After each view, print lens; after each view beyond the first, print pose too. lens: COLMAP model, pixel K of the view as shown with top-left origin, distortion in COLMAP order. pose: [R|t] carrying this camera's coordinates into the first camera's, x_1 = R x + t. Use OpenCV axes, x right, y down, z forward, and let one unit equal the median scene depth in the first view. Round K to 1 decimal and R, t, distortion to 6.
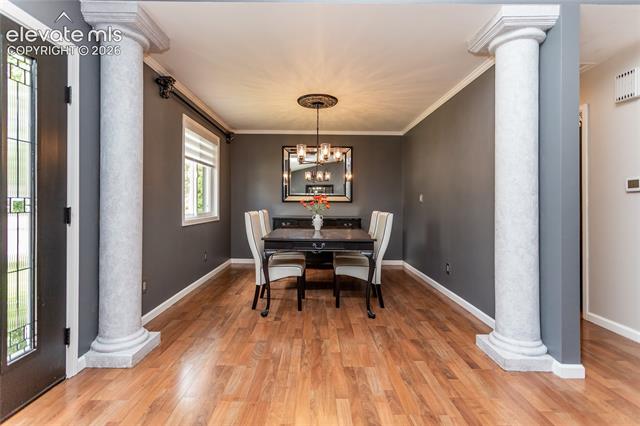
lens RADIAL K [[306.1, 0, 313.1], [0, 306.1, 201.6], [0, 0, 1]] dist [-0.002476, -0.000466]
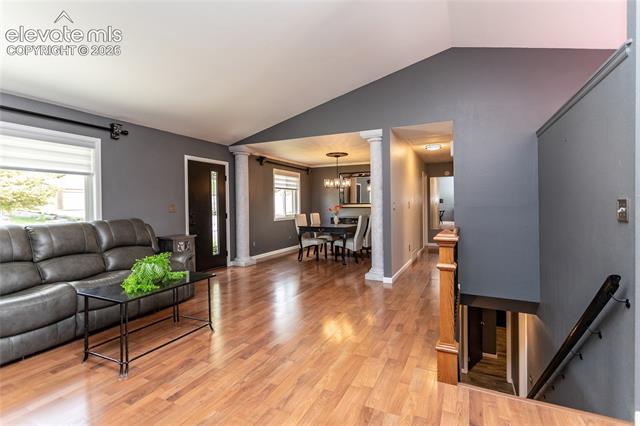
lens RADIAL K [[298.5, 0, 317.3], [0, 298.5, 209.4], [0, 0, 1]] dist [0.002667, 0.000310]
pose [[0.904101, -0.008338, -0.427238, 1.178804], [0.016851, 0.999728, 0.016148, -0.046868], [0.426987, -0.021799, 0.903995, -1.200623]]
